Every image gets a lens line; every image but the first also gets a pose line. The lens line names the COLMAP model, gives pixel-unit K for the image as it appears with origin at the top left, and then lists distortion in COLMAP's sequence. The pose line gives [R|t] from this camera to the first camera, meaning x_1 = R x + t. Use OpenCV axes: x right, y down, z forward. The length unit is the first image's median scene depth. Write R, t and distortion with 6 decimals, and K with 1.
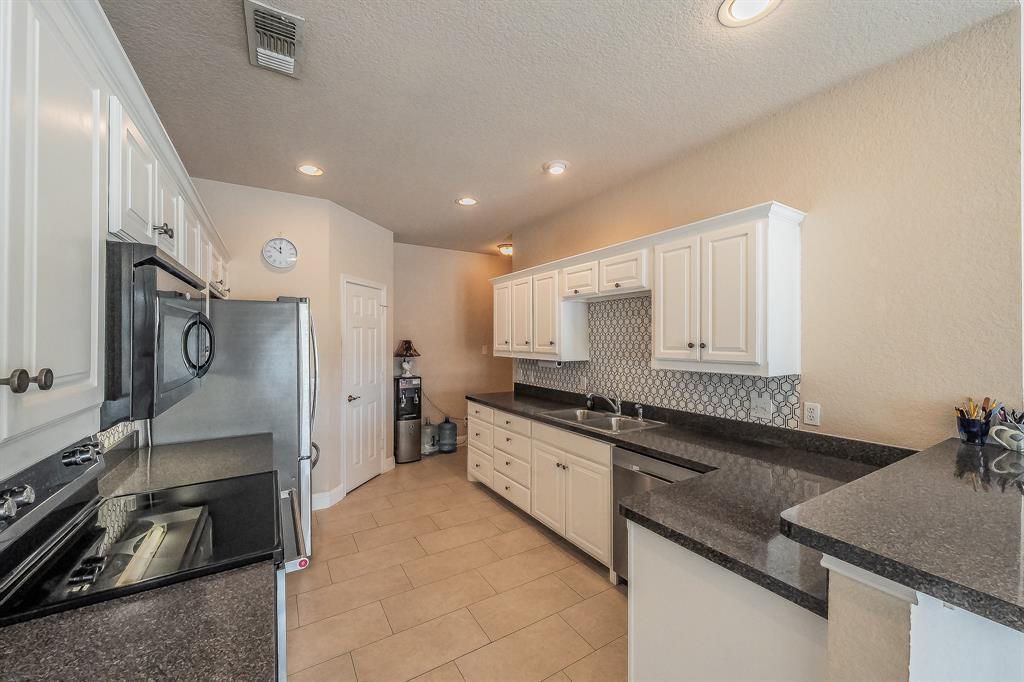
lens RADIAL K [[395.2, 0, 513.3], [0, 395.2, 338.0], [0, 0, 1]] dist [0.001127, 0.000002]
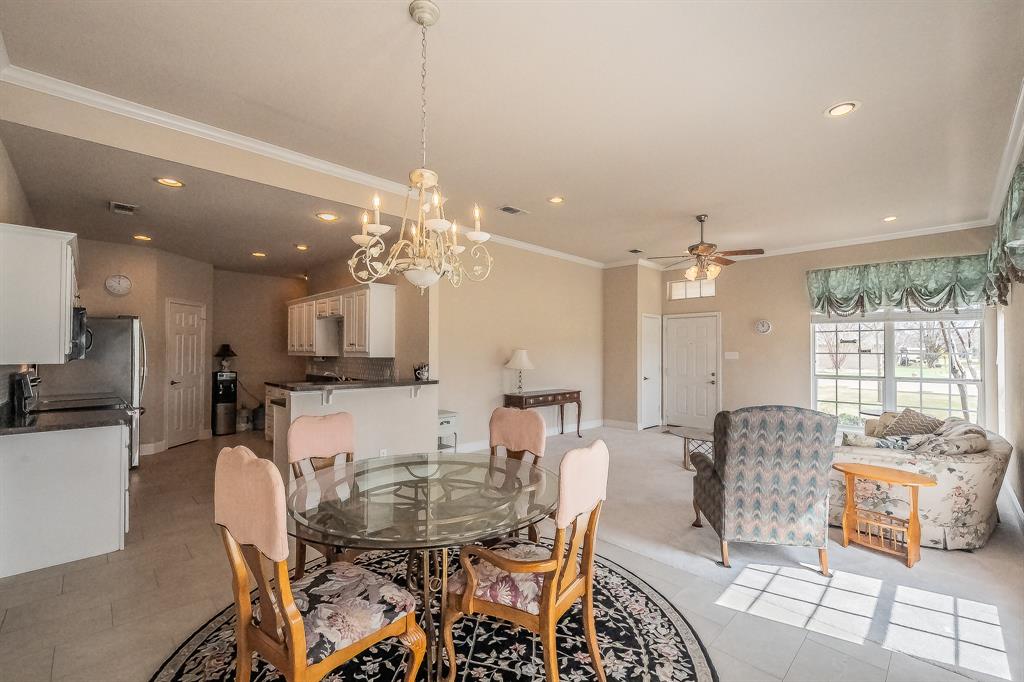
lens RADIAL K [[432.0, 0, 501.5], [0, 432.0, 344.6], [0, 0, 1]] dist [0.019513, 0.000047]
pose [[0.976099, 0.006800, 0.217221, 0.404593], [-0.004417, 0.999925, -0.011455, 0.024447], [-0.217283, 0.010221, 0.976055, -0.803011]]
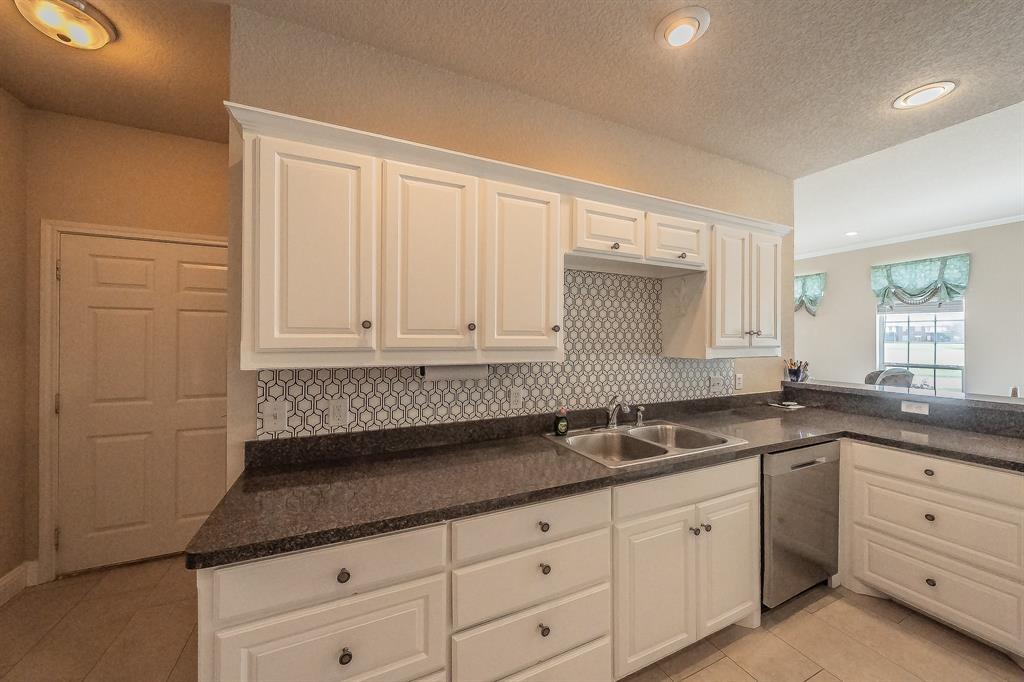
lens RADIAL K [[364.8, 0, 493.4], [0, 364.8, 337.7], [0, 0, 1]] dist [0.000291, 0.000060]
pose [[0.117669, 0.000189, 0.993053, -0.336234], [-0.011998, 0.999927, 0.001231, 0.021903], [-0.992980, -0.012060, 0.117663, 0.885500]]
